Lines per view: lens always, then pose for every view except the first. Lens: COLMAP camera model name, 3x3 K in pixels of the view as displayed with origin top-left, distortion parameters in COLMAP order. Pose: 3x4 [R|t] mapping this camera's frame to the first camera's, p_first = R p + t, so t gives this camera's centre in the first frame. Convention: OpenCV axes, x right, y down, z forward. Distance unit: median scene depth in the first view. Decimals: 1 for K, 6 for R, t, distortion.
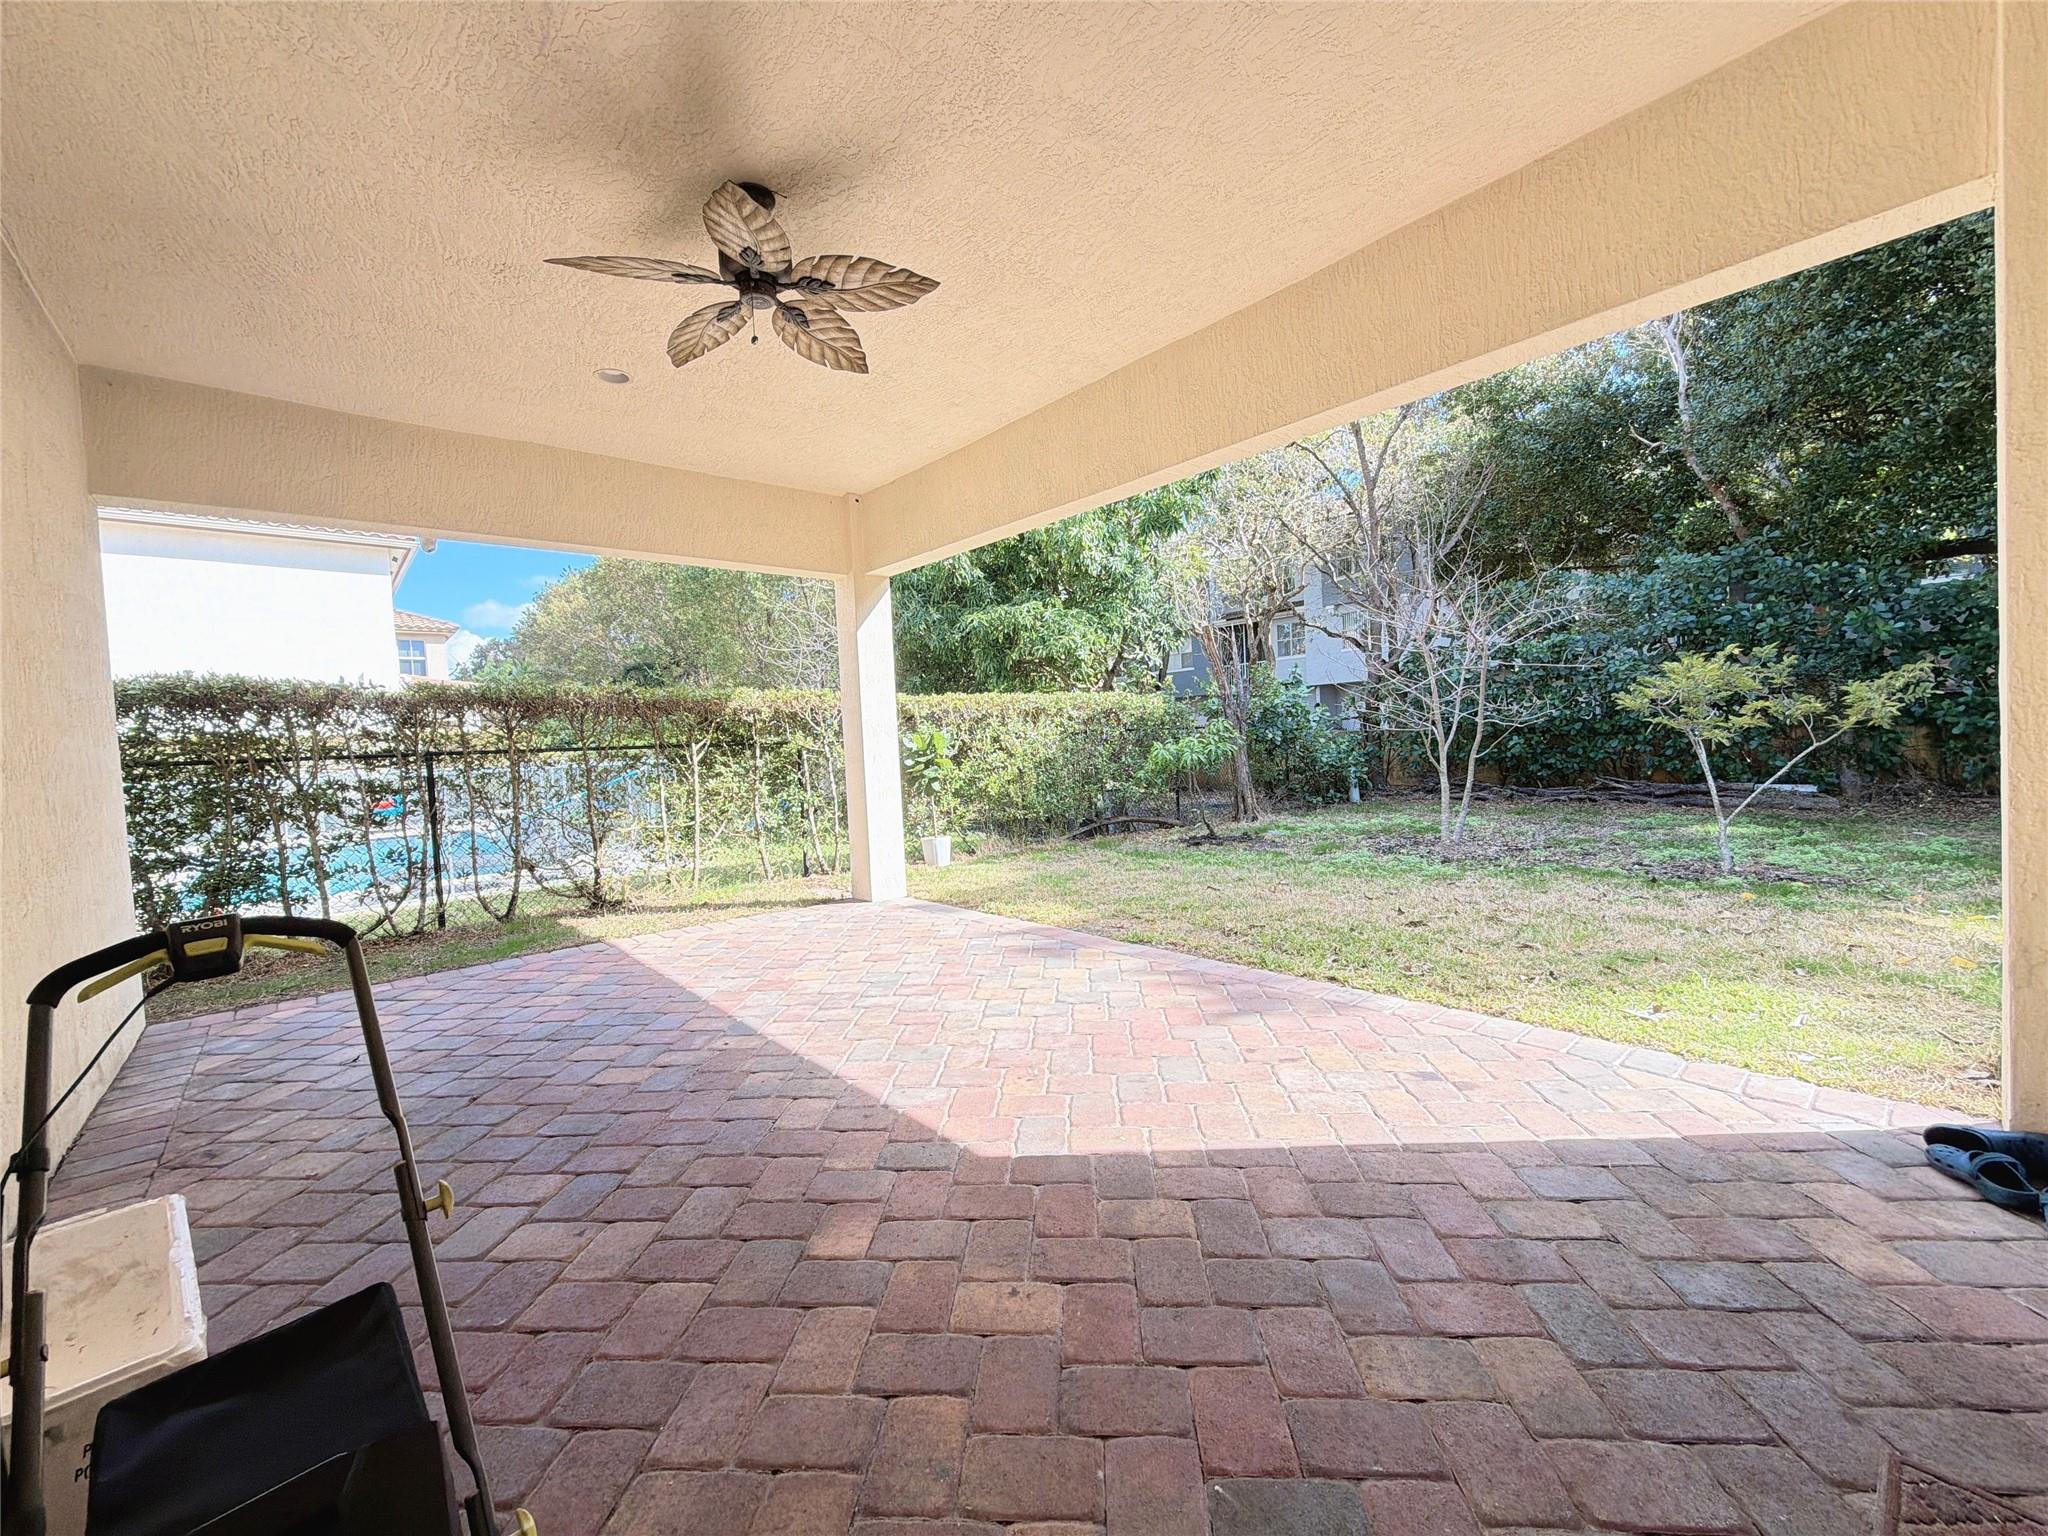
lens RADIAL K [[813.1, 0, 1023.5], [0, 813.1, 768.4], [0, 0, 1]] dist [-0.000840, 0.000071]
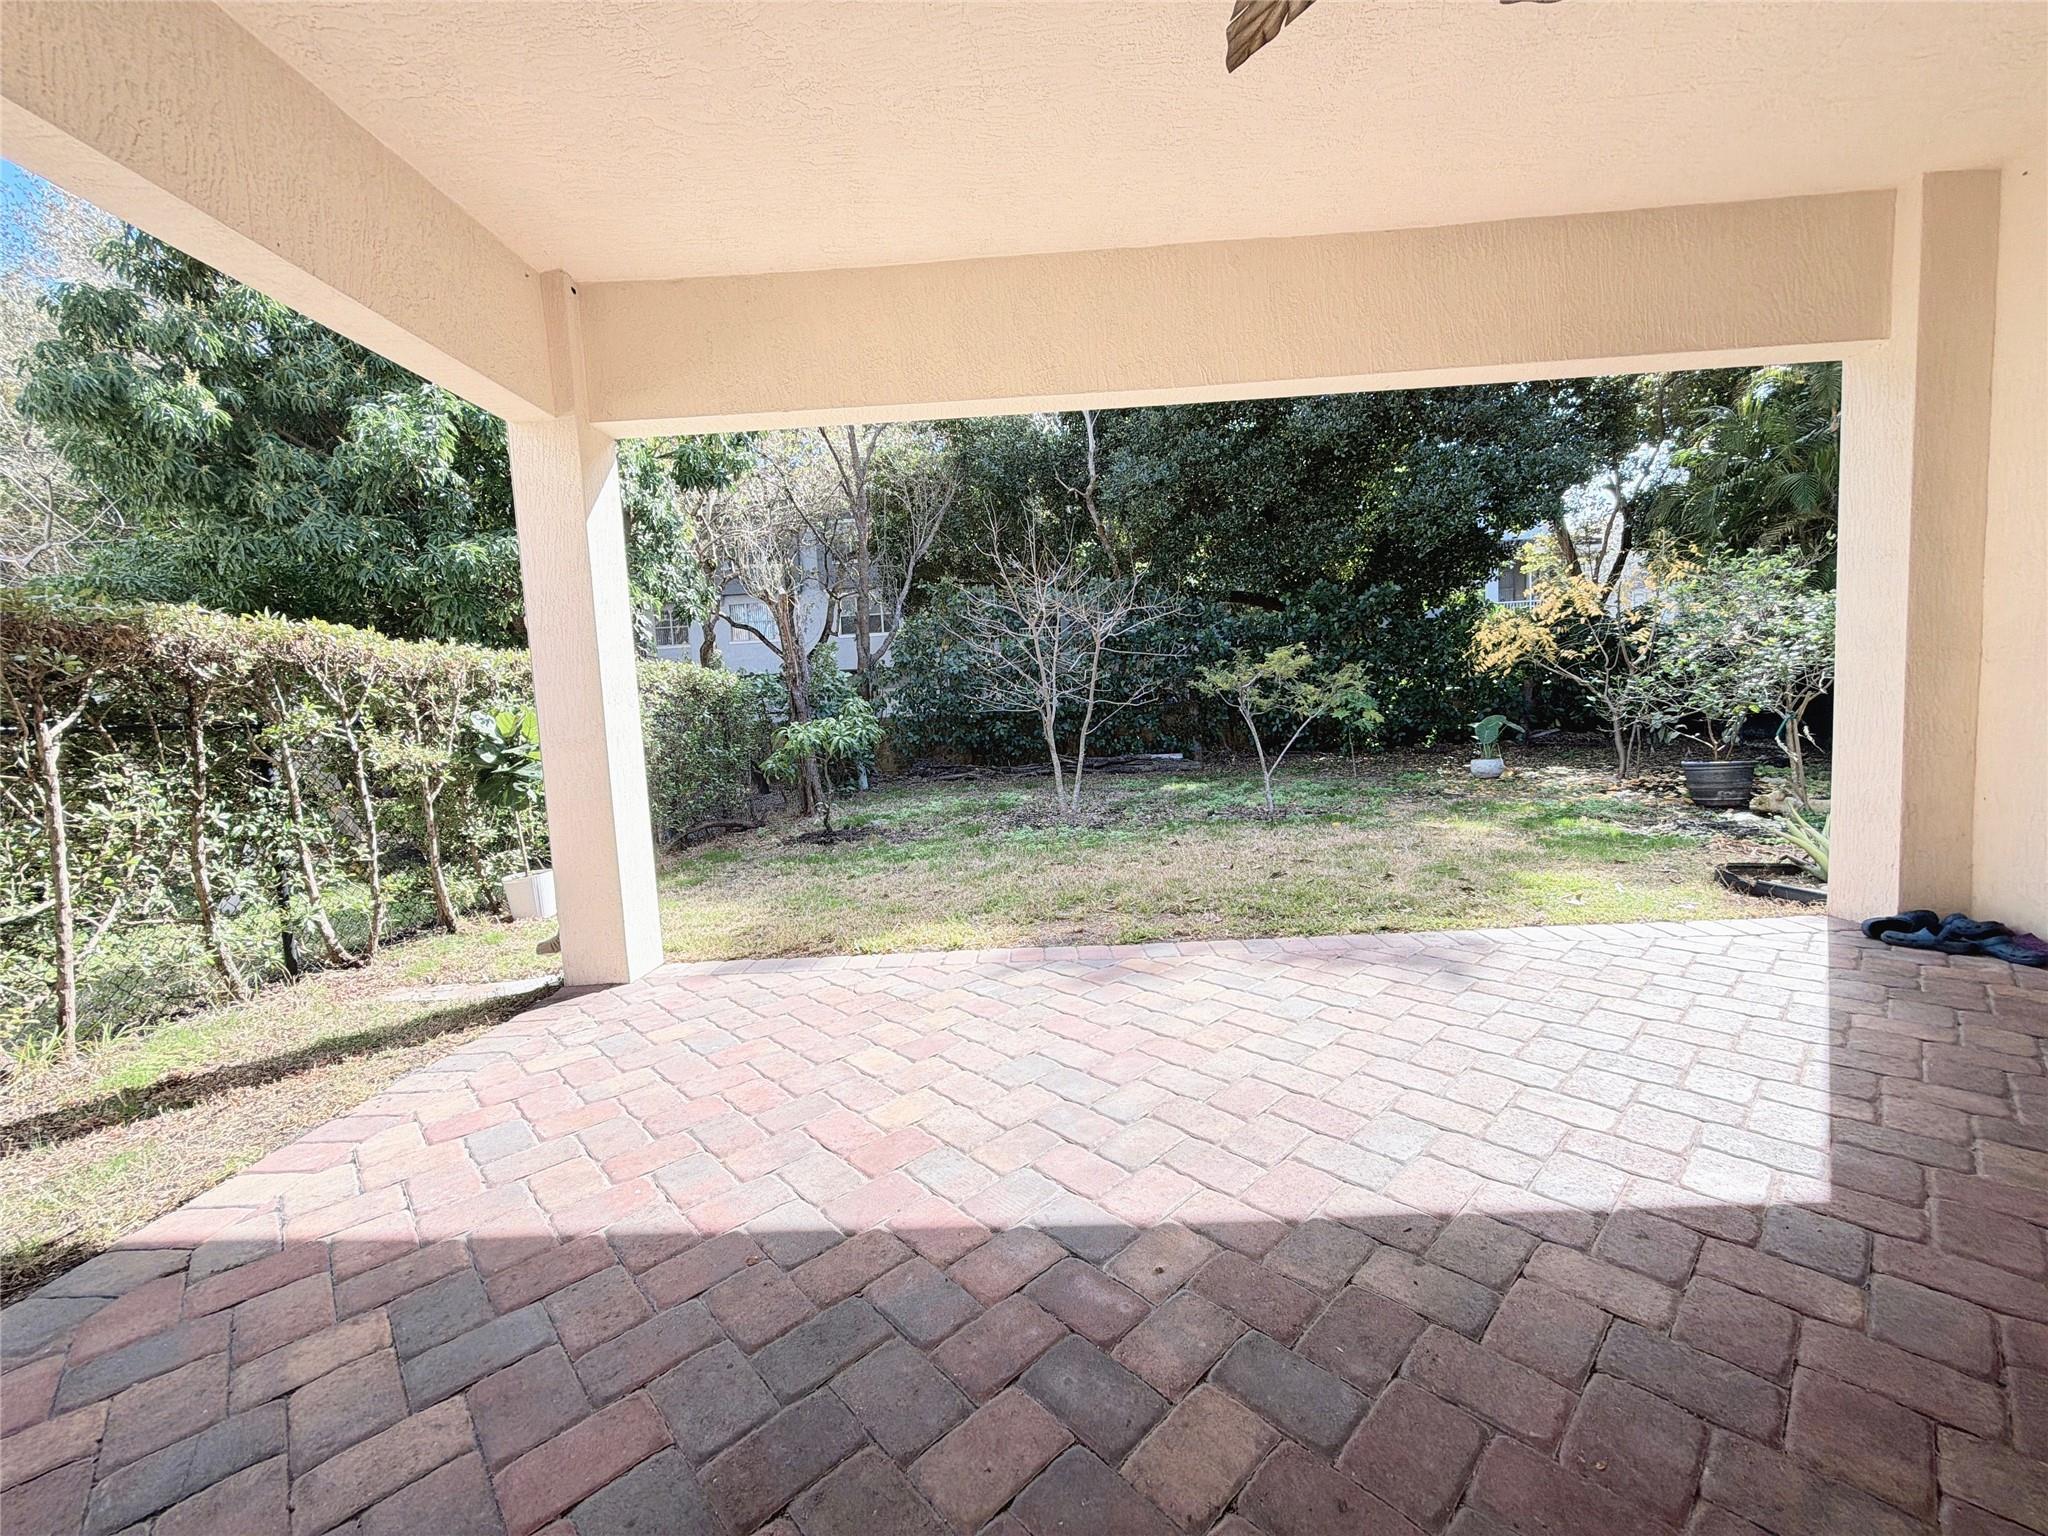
lens RADIAL K [[813.1, 0, 1023.1], [0, 813.1, 765.4], [0, 0, 1]] dist [-0.000840, 0.000071]
pose [[0.688925, -0.044054, 0.723492, -0.669419], [0.046175, 0.998791, 0.016849, 0.014492], [-0.723360, 0.021799, 0.690127, 0.615778]]
